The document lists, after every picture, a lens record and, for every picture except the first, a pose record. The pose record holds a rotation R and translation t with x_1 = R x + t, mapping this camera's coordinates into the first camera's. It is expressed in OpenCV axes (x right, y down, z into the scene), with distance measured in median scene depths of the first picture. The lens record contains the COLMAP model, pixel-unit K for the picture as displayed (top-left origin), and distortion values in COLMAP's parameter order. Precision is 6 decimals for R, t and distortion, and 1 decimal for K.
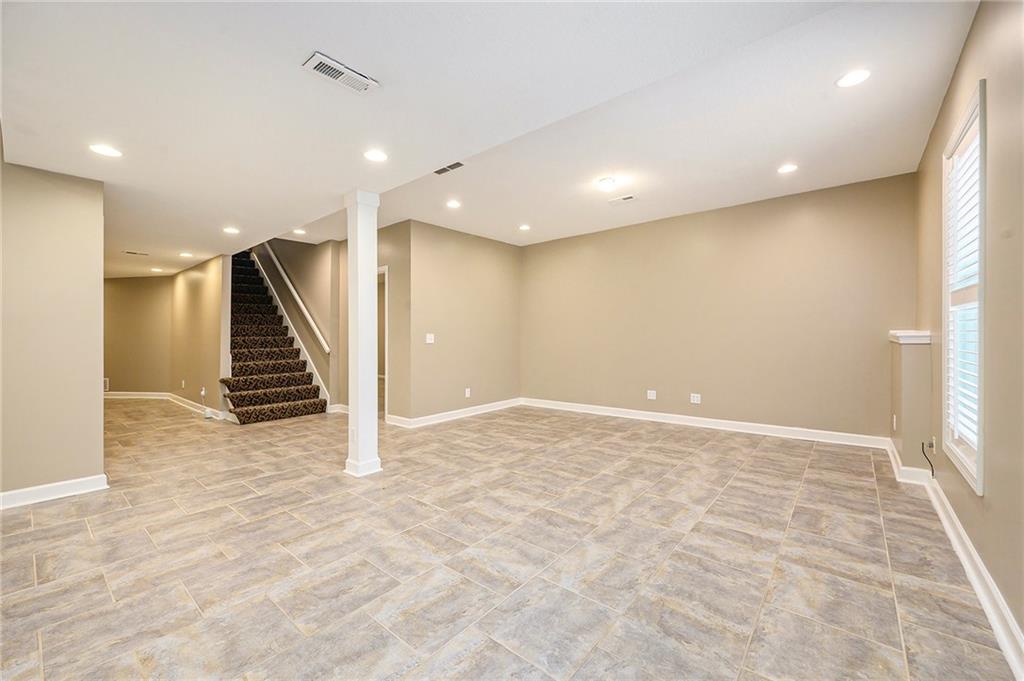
lens RADIAL K [[408.4, 0, 511.8], [0, 408.4, 336.8], [0, 0, 1]] dist [-0.001901, -0.000347]
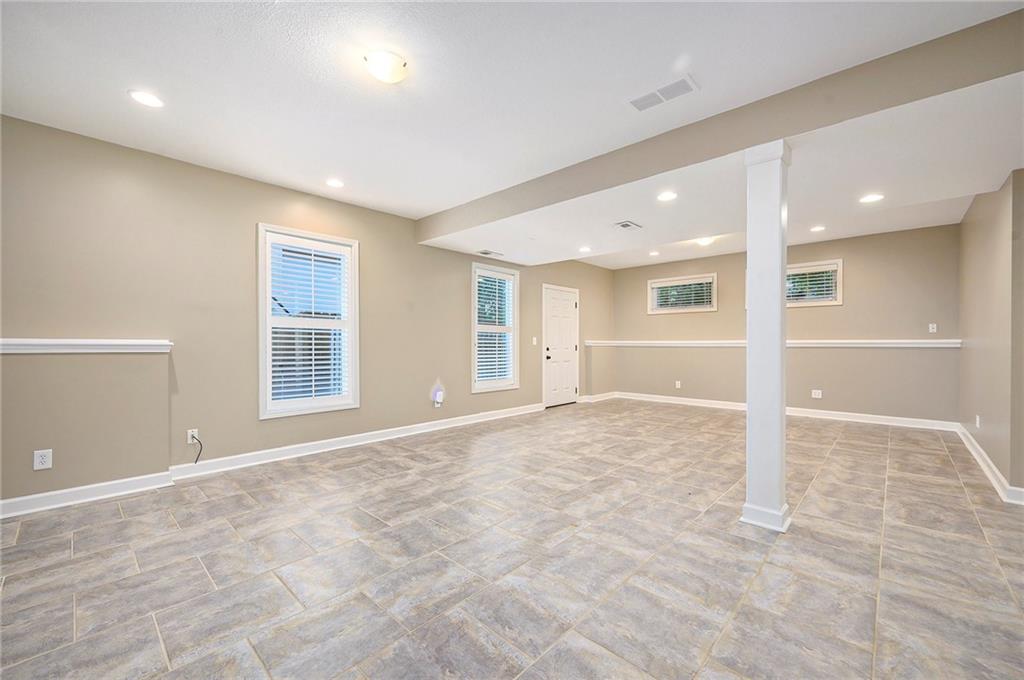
lens RADIAL K [[408.4, 0, 512.1], [0, 408.4, 342.6], [0, 0, 1]] dist [-0.001901, -0.000347]
pose [[-0.998231, 0.009291, 0.058716, 0.051798], [0.009367, 0.999956, 0.001029, 0.007160], [-0.058704, 0.001577, -0.998274, 2.151617]]
